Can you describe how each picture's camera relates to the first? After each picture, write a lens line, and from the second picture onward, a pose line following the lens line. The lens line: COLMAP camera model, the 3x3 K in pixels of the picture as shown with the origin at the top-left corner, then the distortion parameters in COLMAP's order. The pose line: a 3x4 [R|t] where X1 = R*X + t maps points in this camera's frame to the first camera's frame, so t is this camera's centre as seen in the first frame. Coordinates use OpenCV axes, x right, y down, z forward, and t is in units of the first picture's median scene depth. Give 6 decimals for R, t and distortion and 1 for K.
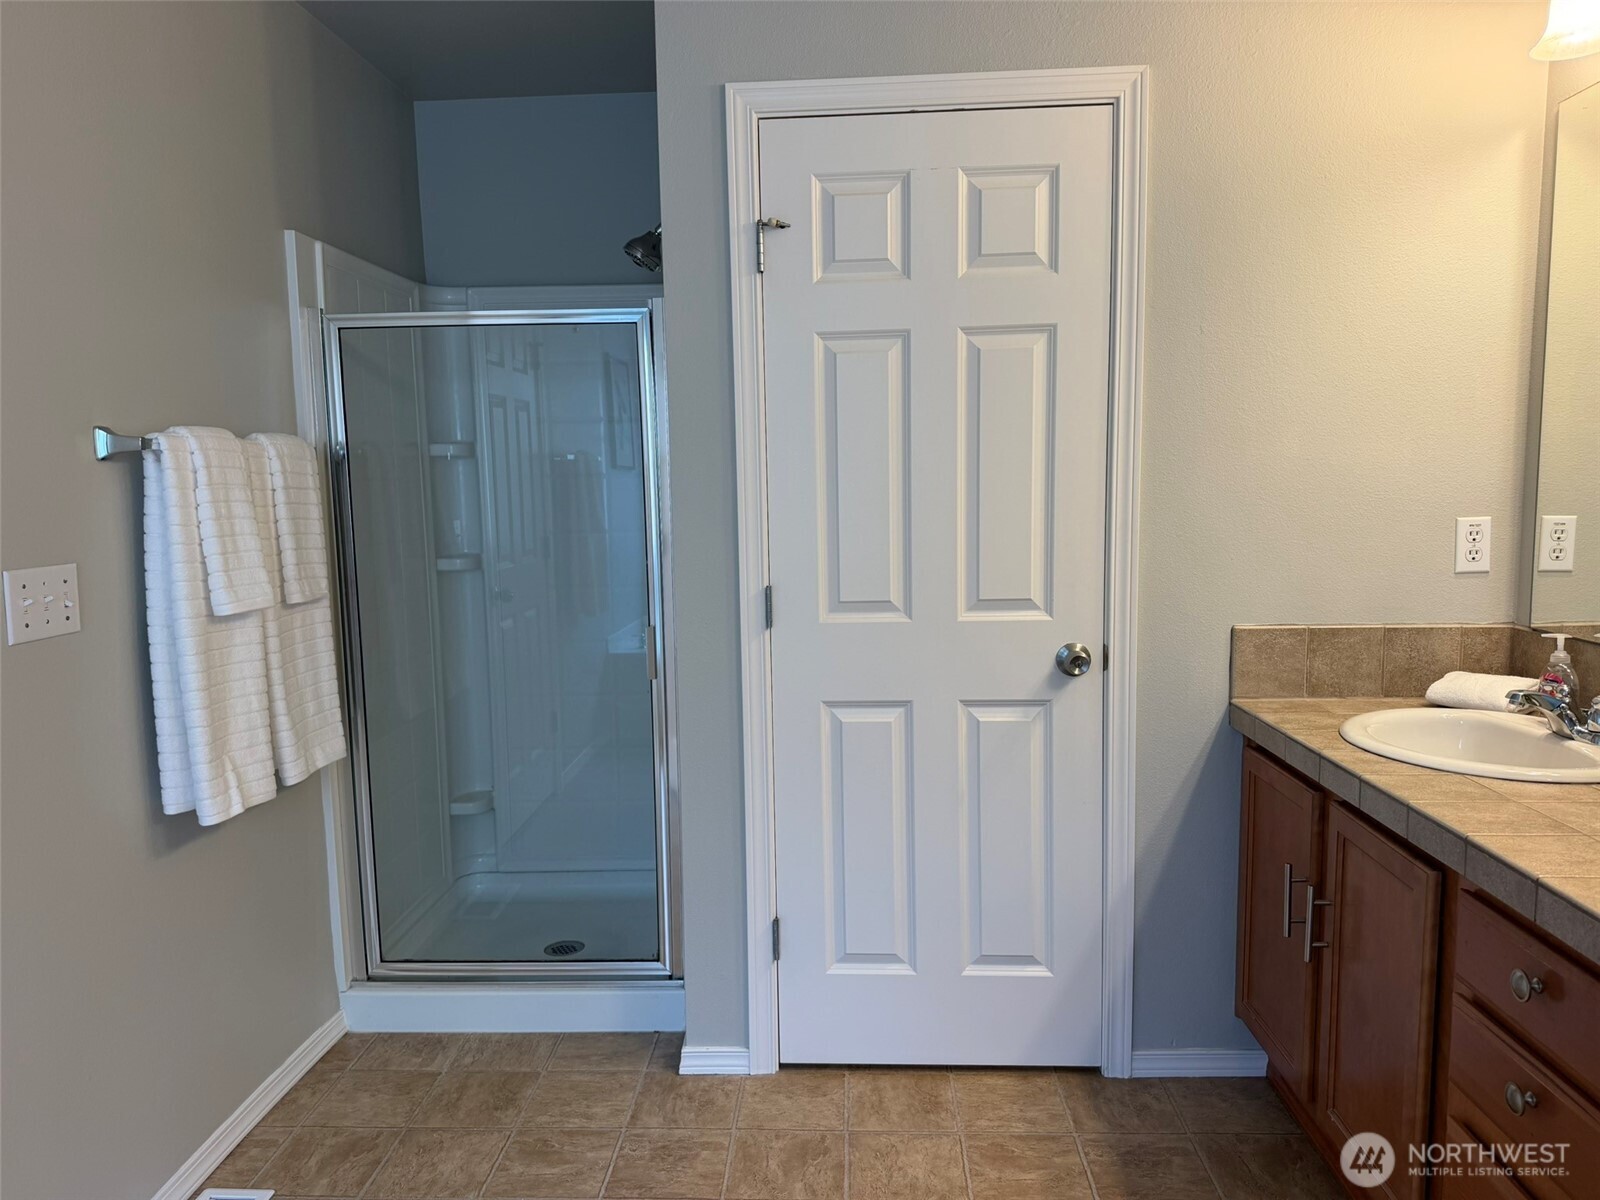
lens RADIAL K [[1135.0, 0, 805.4], [0, 1135.0, 597.0], [0, 0, 1]] dist [0.190228, -0.355693]
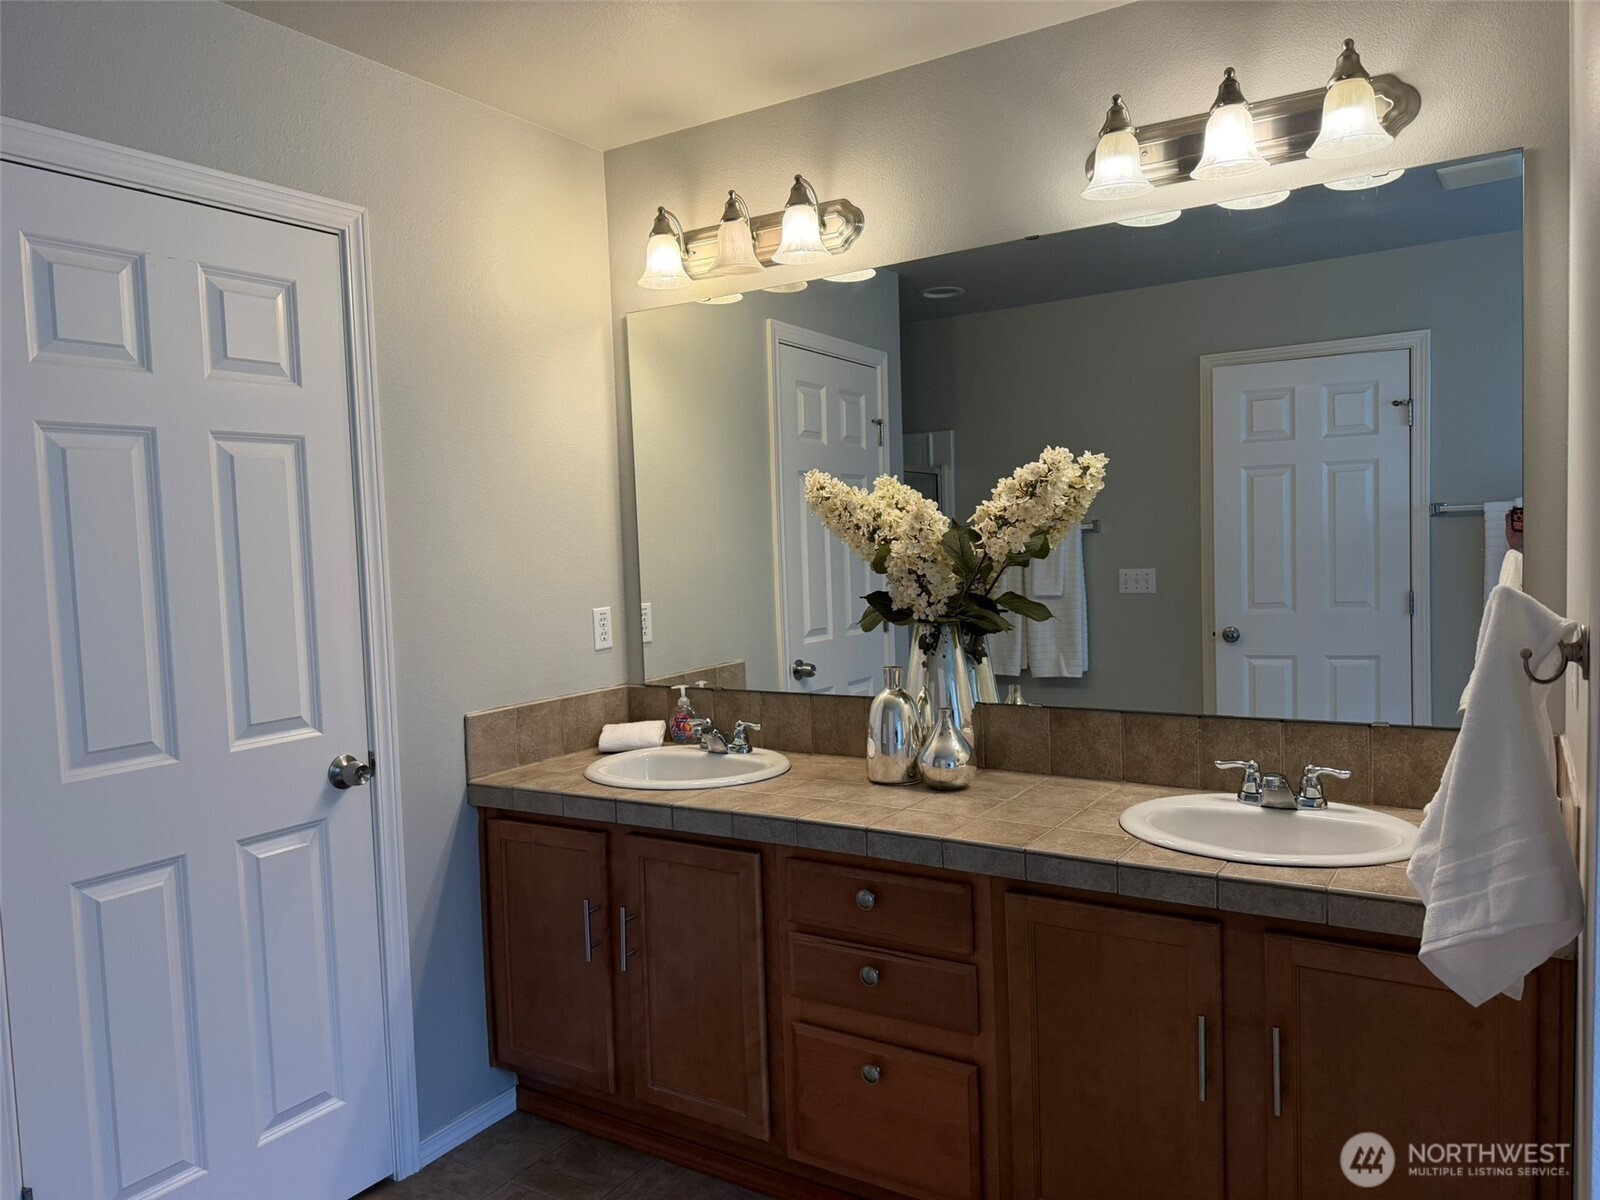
lens RADIAL K [[1140.0, 0, 800.0], [0, 1140.0, 600.0], [0, 0, 1]] dist [0.085628, -0.103340]
pose [[0.503910, -0.050106, 0.862302, -0.426663], [0.121096, 0.992555, -0.013091, -0.032142], [-0.855226, 0.111017, 0.506226, 0.146899]]
